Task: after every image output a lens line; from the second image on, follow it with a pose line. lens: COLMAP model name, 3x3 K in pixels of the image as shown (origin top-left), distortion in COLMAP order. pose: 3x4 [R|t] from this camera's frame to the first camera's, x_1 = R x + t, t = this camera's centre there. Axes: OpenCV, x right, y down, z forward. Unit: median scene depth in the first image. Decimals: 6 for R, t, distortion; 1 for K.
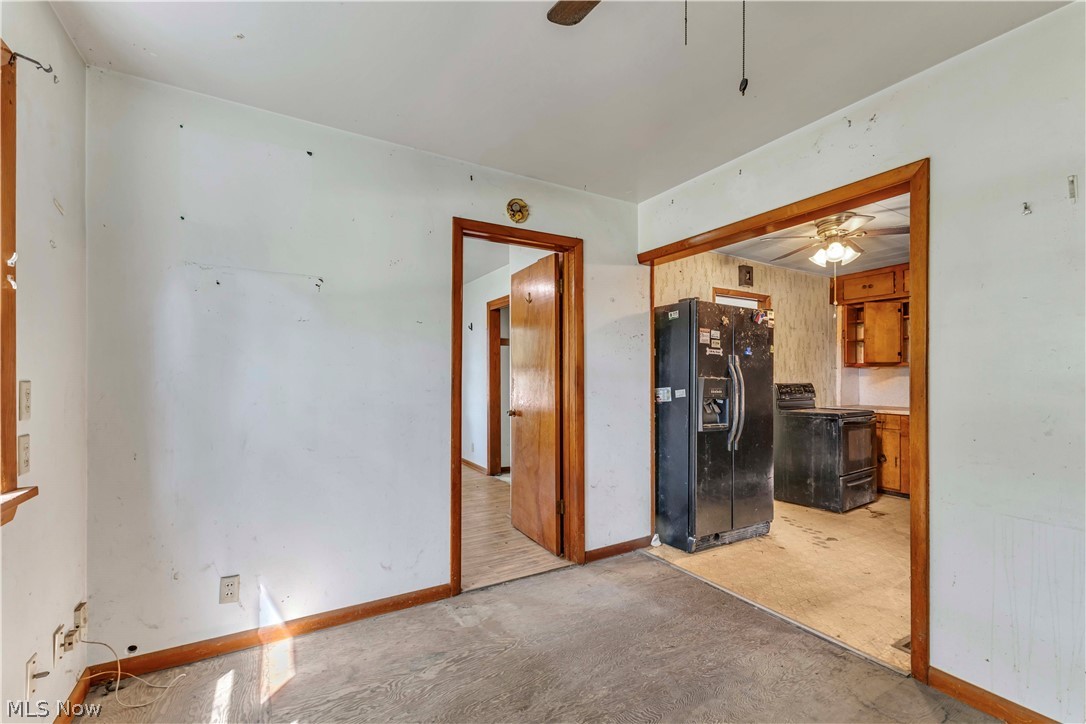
lens RADIAL K [[459.5, 0, 545.2], [0, 459.5, 372.3], [0, 0, 1]] dist [0.002570, 0.000560]
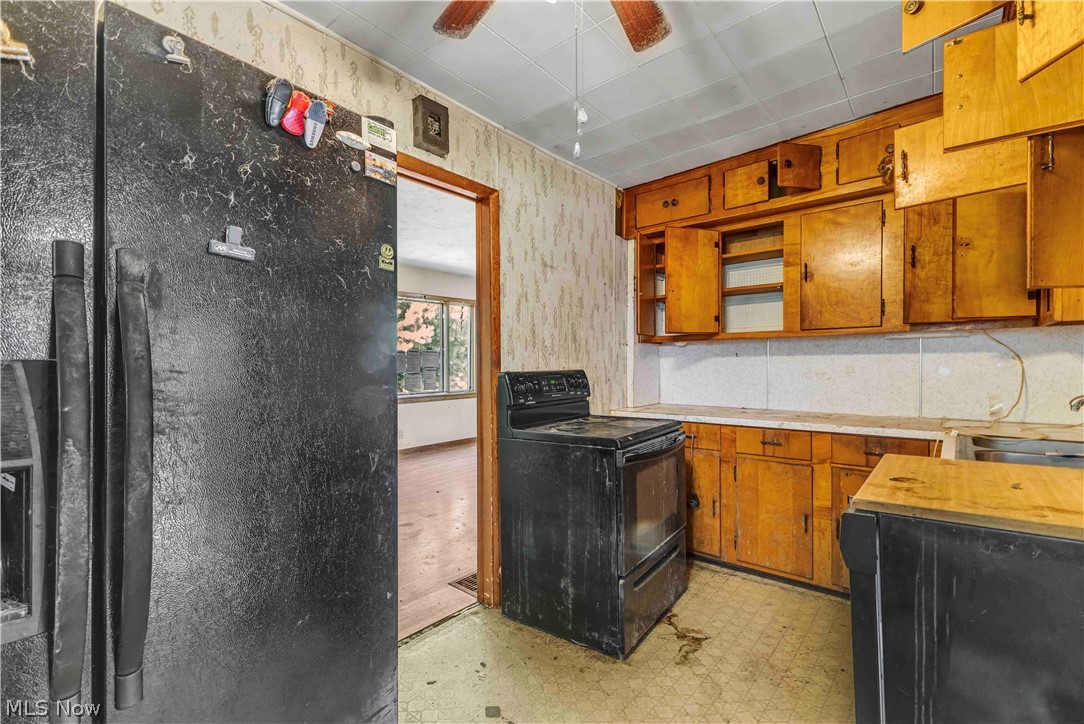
lens RADIAL K [[458.6, 0, 536.2], [0, 458.6, 362.7], [0, 0, 1]] dist [0.002570, 0.000560]
pose [[0.947606, -0.008237, 0.319335, 0.364462], [0.005623, 0.999943, 0.009108, 0.009898], [-0.319392, -0.006835, 0.947598, 0.519656]]
